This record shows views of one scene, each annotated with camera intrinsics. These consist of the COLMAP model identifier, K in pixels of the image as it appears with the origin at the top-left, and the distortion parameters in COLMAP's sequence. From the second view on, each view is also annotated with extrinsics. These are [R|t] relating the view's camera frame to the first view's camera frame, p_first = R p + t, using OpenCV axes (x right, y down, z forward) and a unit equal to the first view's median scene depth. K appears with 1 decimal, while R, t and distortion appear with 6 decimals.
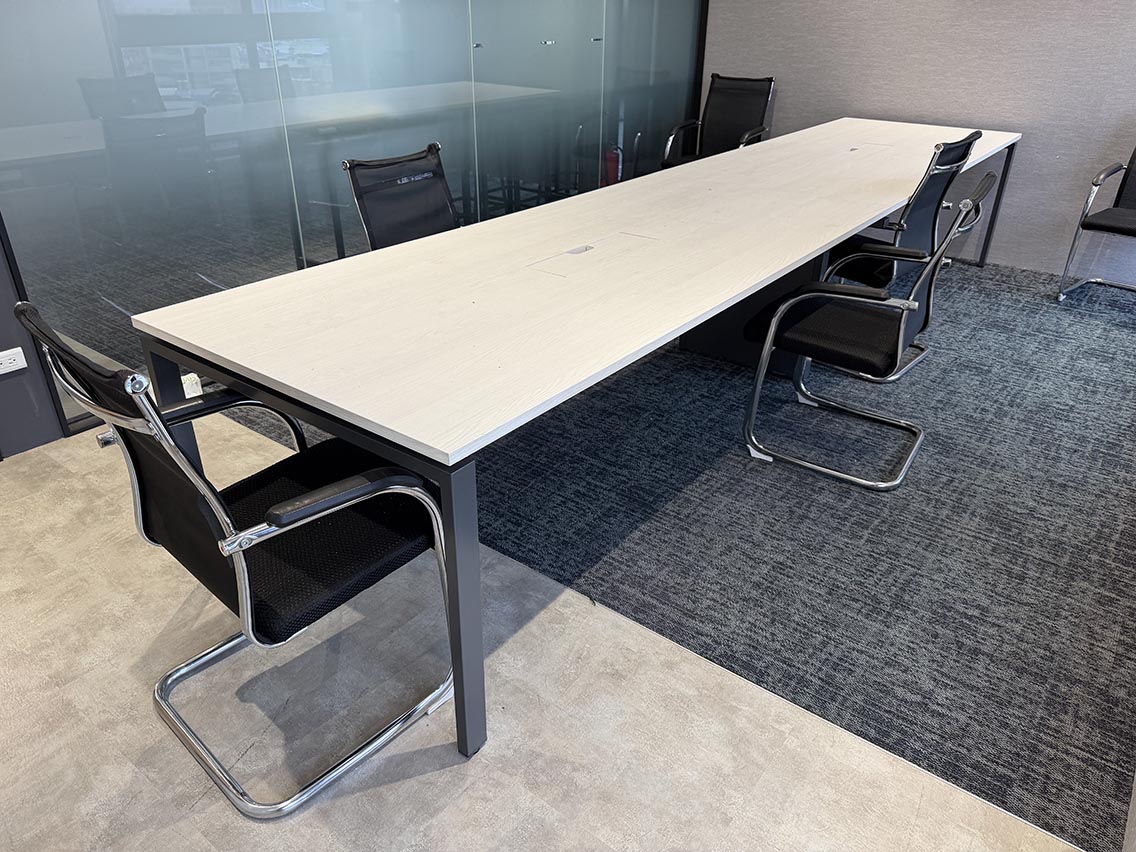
lens RADIAL K [[851.7, 0, 568.0], [0, 851.7, 426.0], [0, 0, 1]] dist [0.038038, 0.000099]
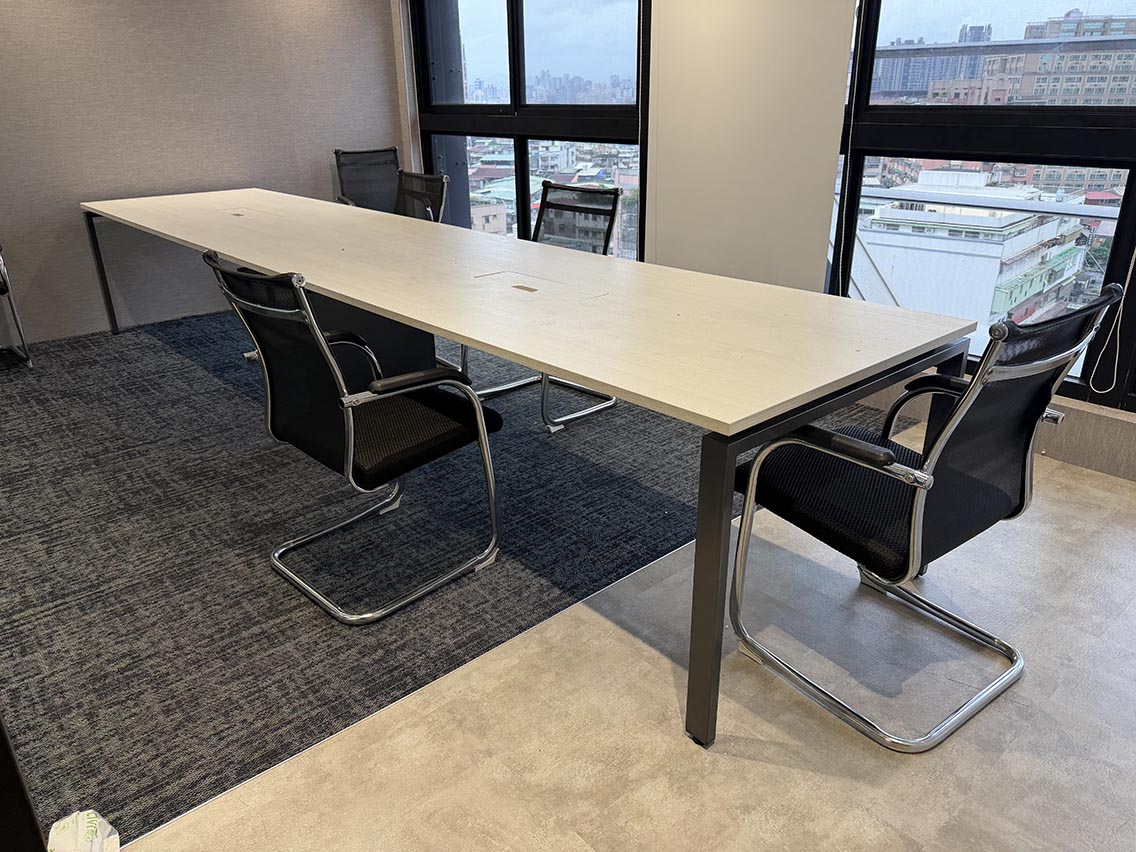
lens RADIAL K [[810.7, 0, 568.0], [0, 810.7, 426.0], [0, 0, 1]] dist [0.025845, -0.042141]
pose [[0.170319, -0.401093, 0.900064, -0.199859], [0.441308, 0.847735, 0.294266, -0.074957], [-0.881044, 0.347087, 0.321391, 0.142333]]
